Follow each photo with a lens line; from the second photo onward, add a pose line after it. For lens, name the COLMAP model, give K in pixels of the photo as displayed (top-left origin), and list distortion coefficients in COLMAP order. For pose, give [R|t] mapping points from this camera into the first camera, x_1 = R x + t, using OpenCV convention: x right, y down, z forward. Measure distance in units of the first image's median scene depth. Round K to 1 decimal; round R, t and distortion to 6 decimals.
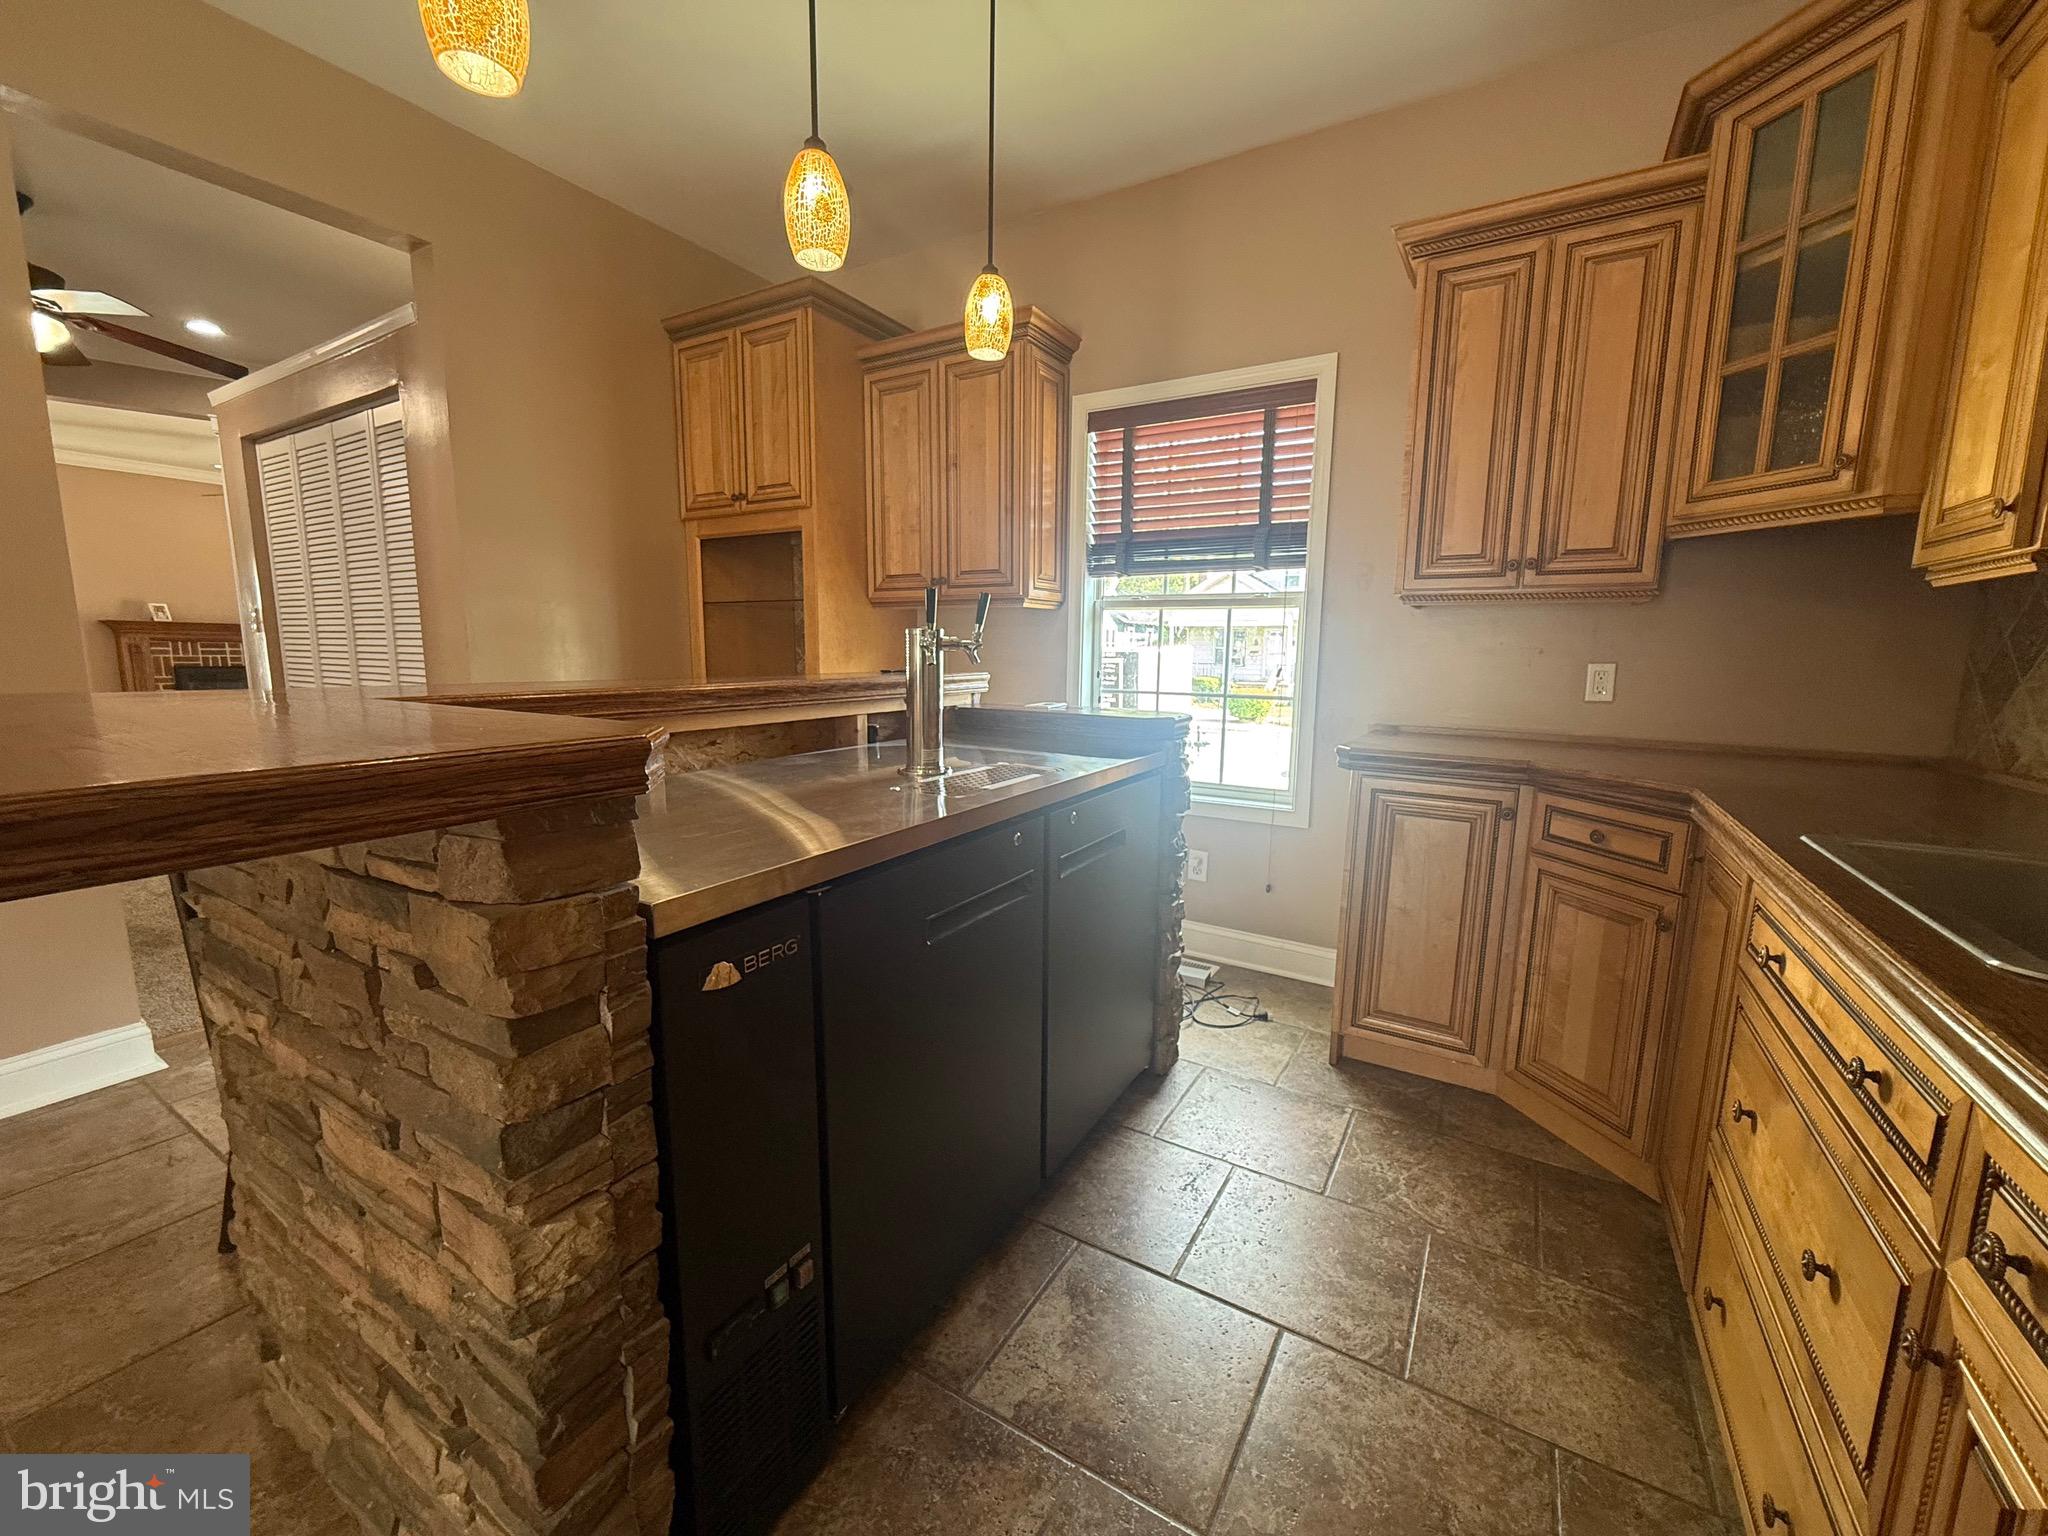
lens RADIAL K [[821.9, 0, 1025.4], [0, 821.9, 768.8], [0, 0, 1]] dist [0.000603, -0.000336]
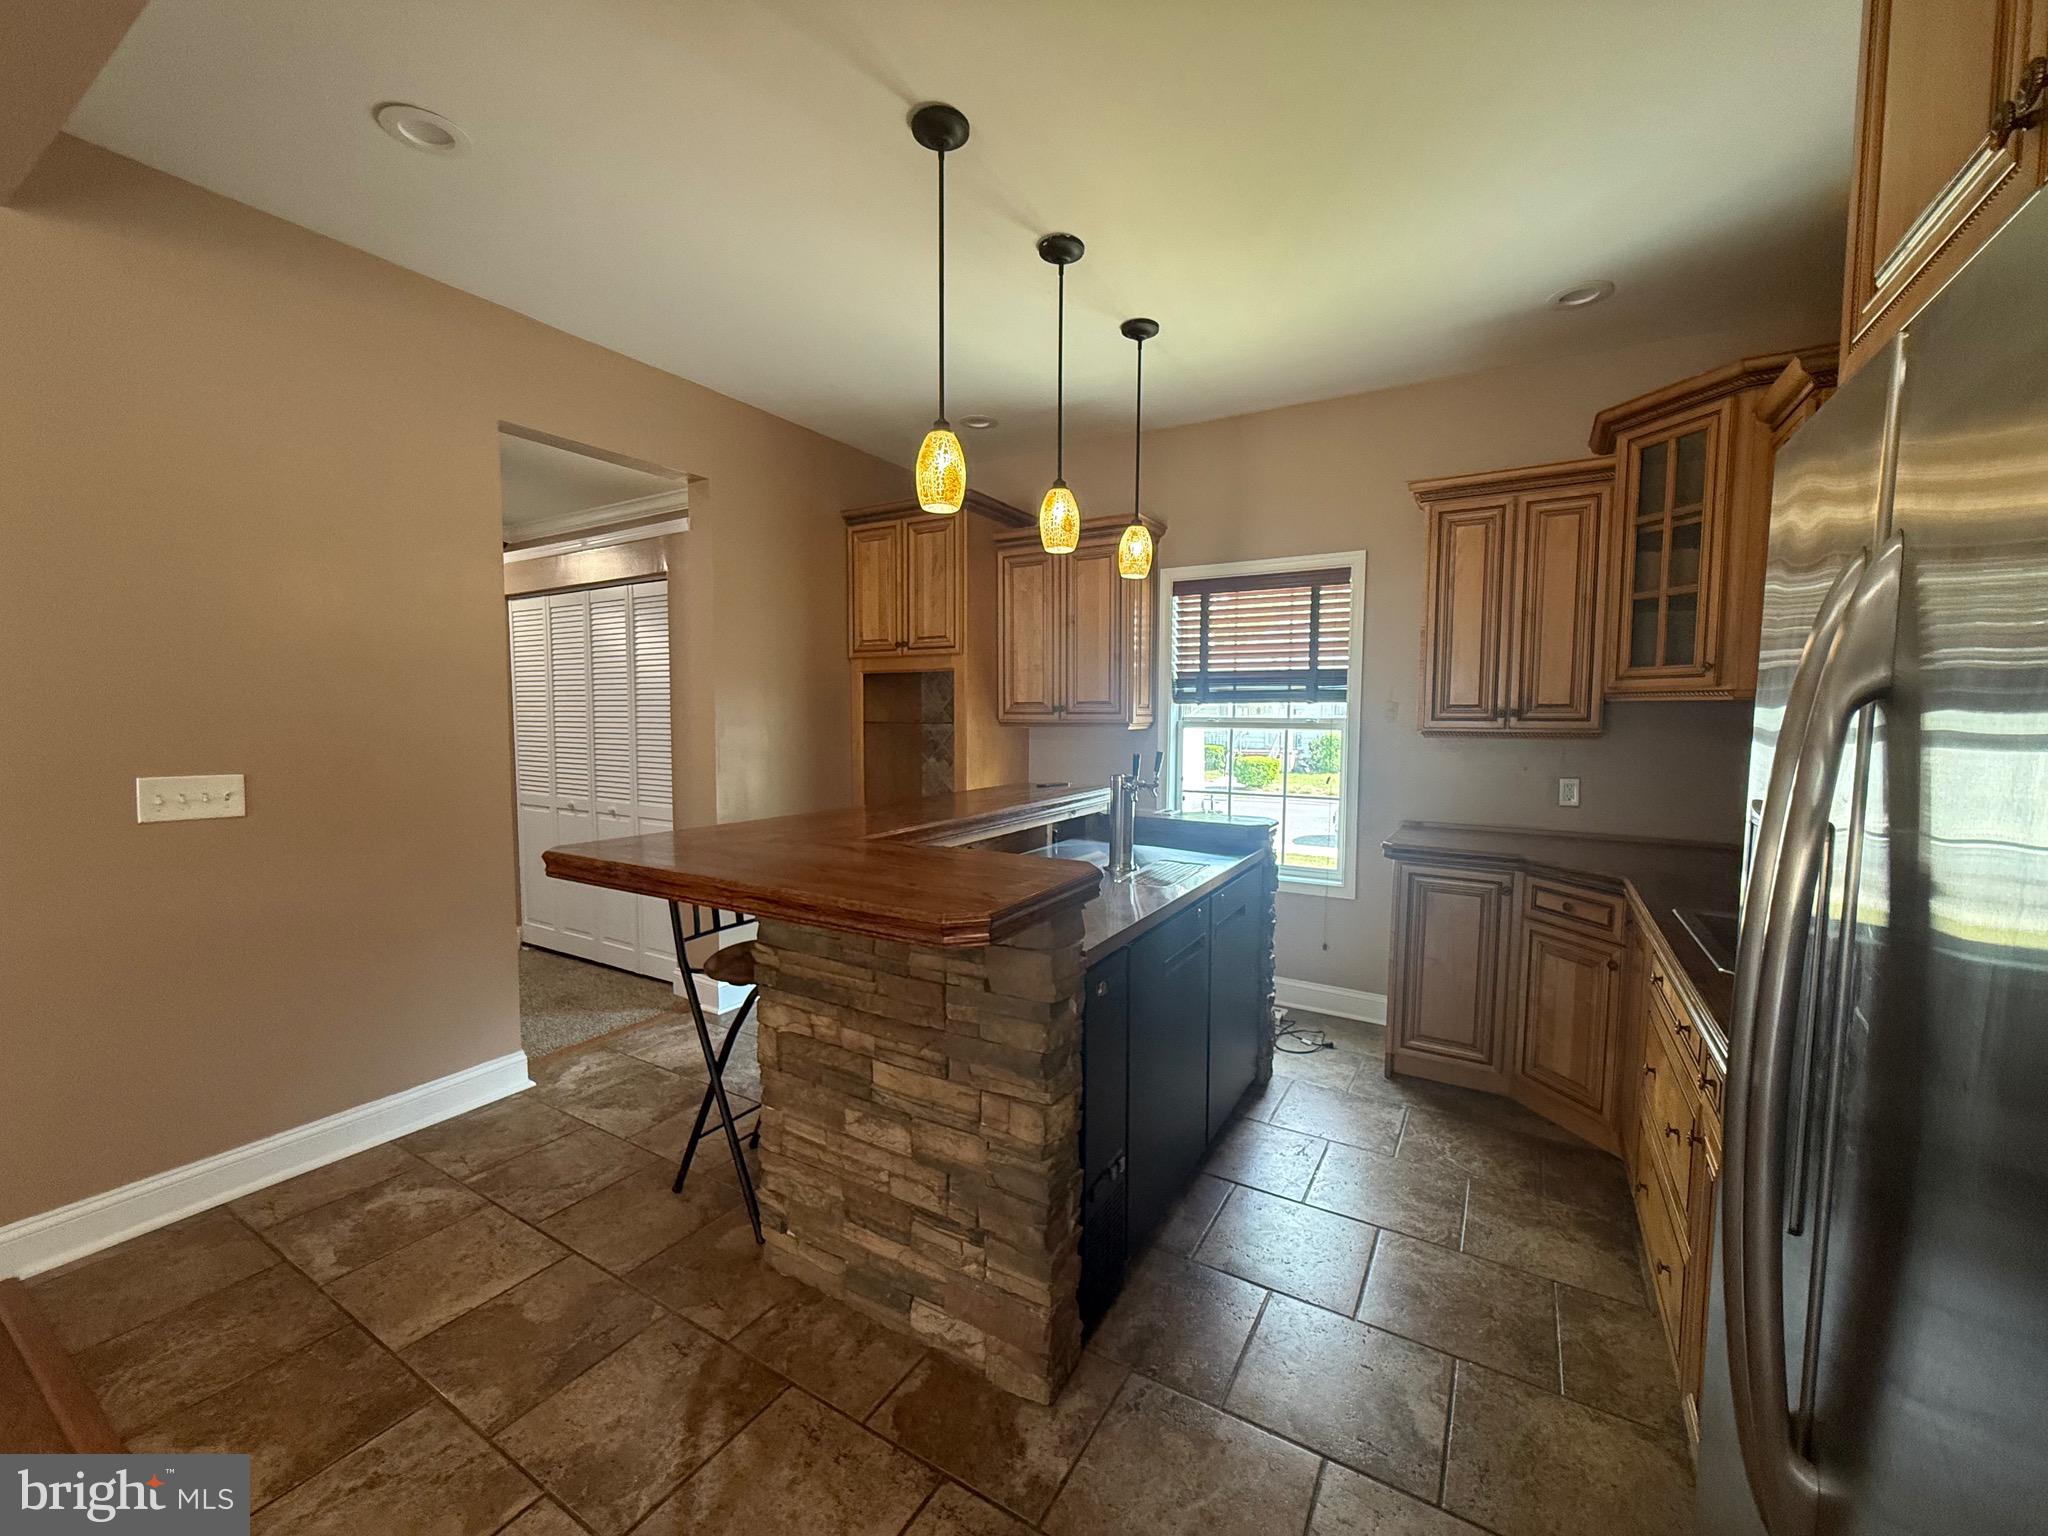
lens RADIAL K [[821.9, 0, 1026.1], [0, 821.9, 769.6], [0, 0, 1]] dist [0.000603, -0.000336]
pose [[0.999969, -0.007595, 0.002285, -0.240154], [0.007749, 0.996990, -0.077136, -0.049697], [-0.001692, 0.077151, 0.997018, -0.421393]]
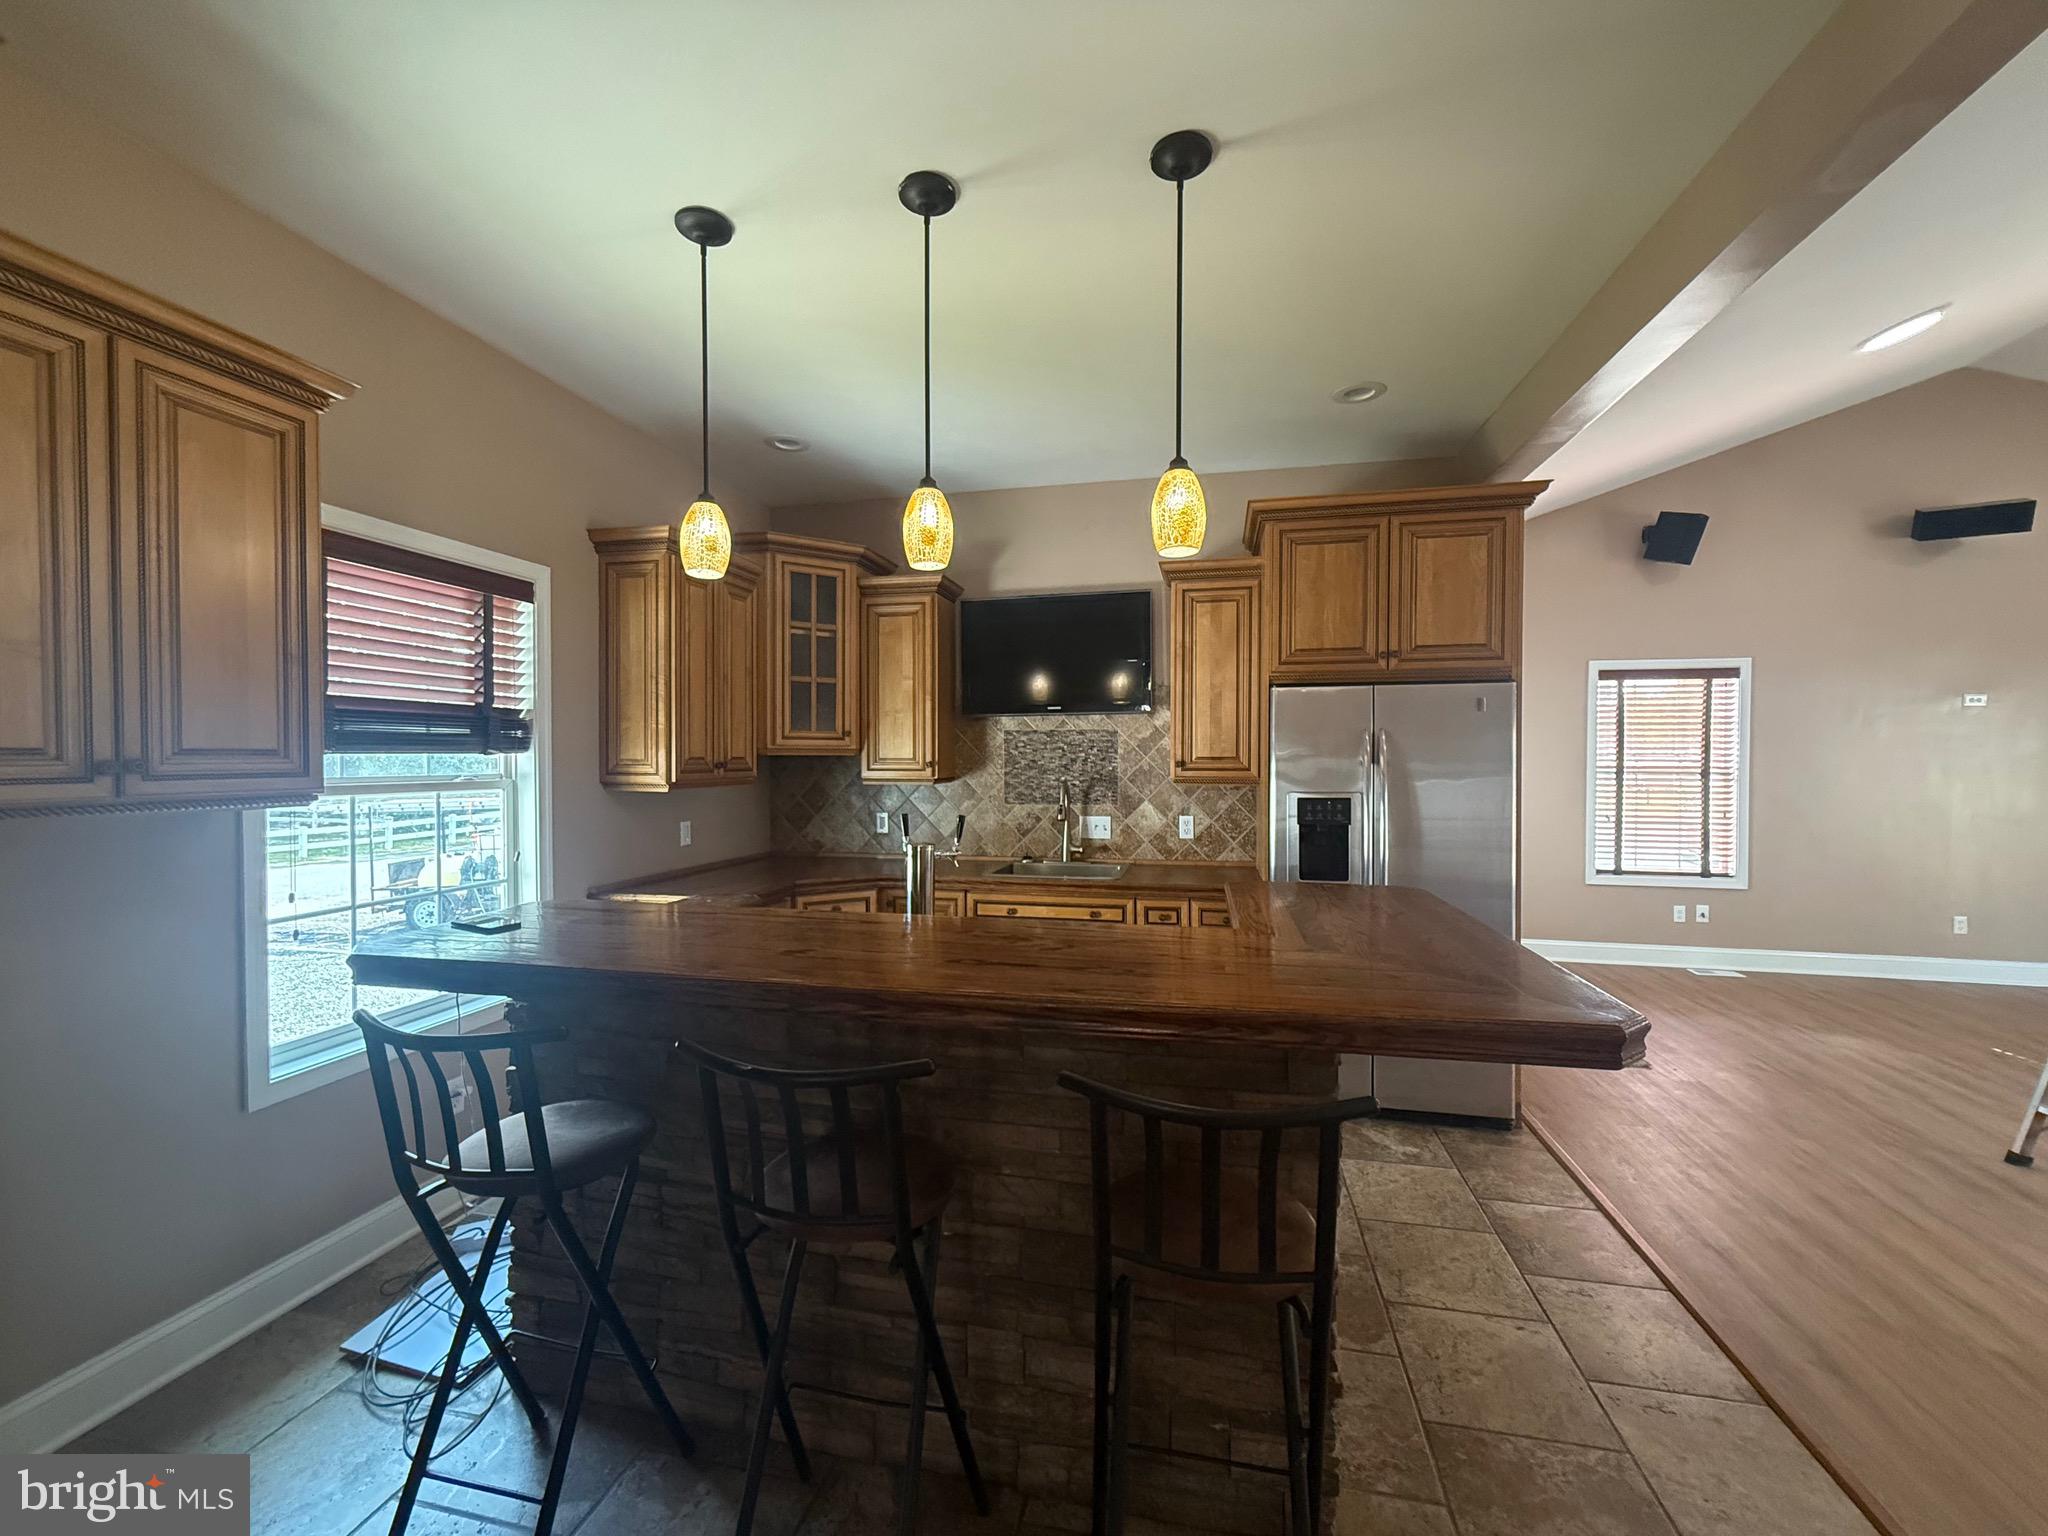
lens RADIAL K [[821.9, 0, 1028.4], [0, 821.9, 770.2], [0, 0, 1]] dist [0.000603, -0.000336]
pose [[-0.330282, -0.025029, 0.943550, -1.122250], [0.137946, 0.987635, 0.074485, -0.282760], [-0.933748, 0.154760, -0.322745, 0.989231]]
